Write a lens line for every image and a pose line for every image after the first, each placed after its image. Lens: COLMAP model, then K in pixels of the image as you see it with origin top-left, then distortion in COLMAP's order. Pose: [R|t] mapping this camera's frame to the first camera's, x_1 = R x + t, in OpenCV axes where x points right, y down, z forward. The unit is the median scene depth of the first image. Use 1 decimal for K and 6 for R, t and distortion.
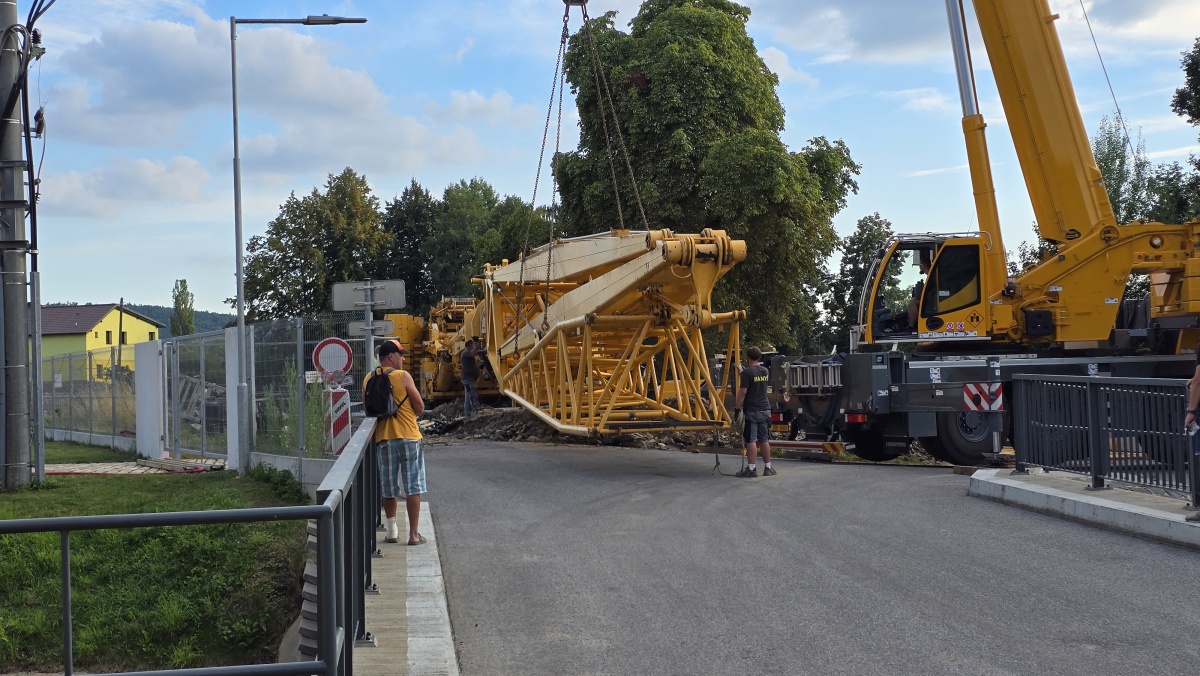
lens RADIAL K [[1616.3, 0, 607.0], [0, 1616.3, 352.1], [0, 0, 1]] dist [0.164145, -0.460745]
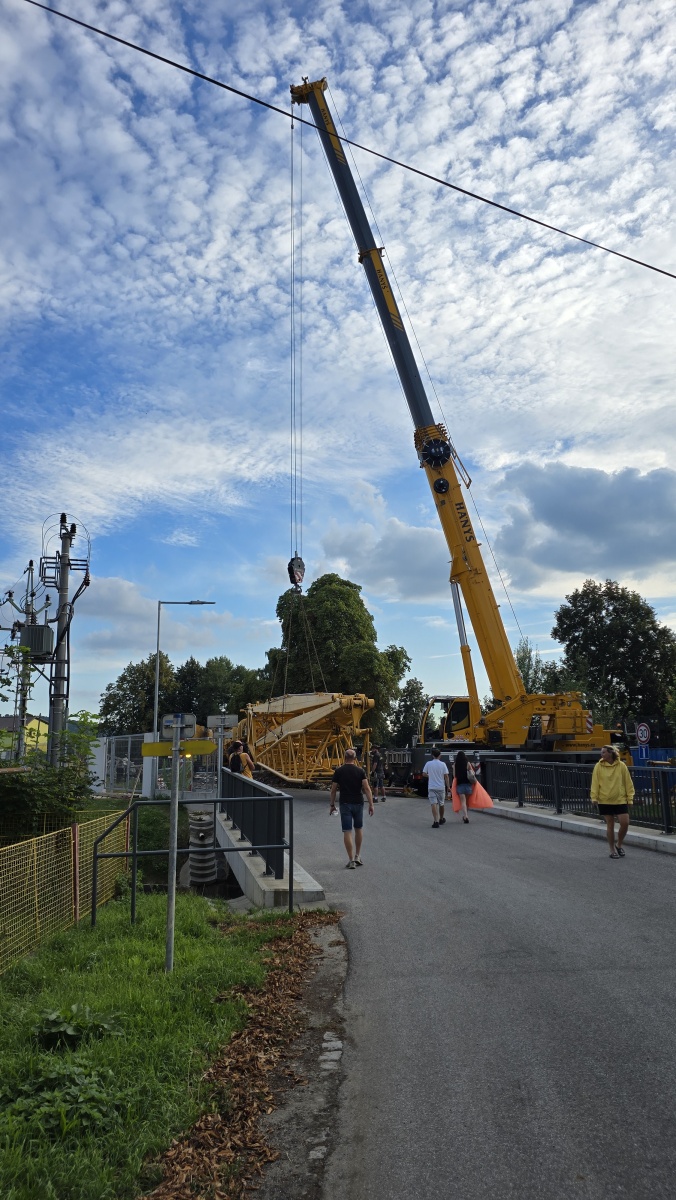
lens RADIAL K [[806.7, 0, 338.0], [0, 806.7, 600.0], [0, 0, 1]] dist [0.118204, -0.130191]
pose [[0.997195, 0.029243, 0.068902, -0.037435], [-0.016745, 0.984349, -0.175431, -0.002010], [-0.072954, 0.173785, 0.982078, -0.132453]]
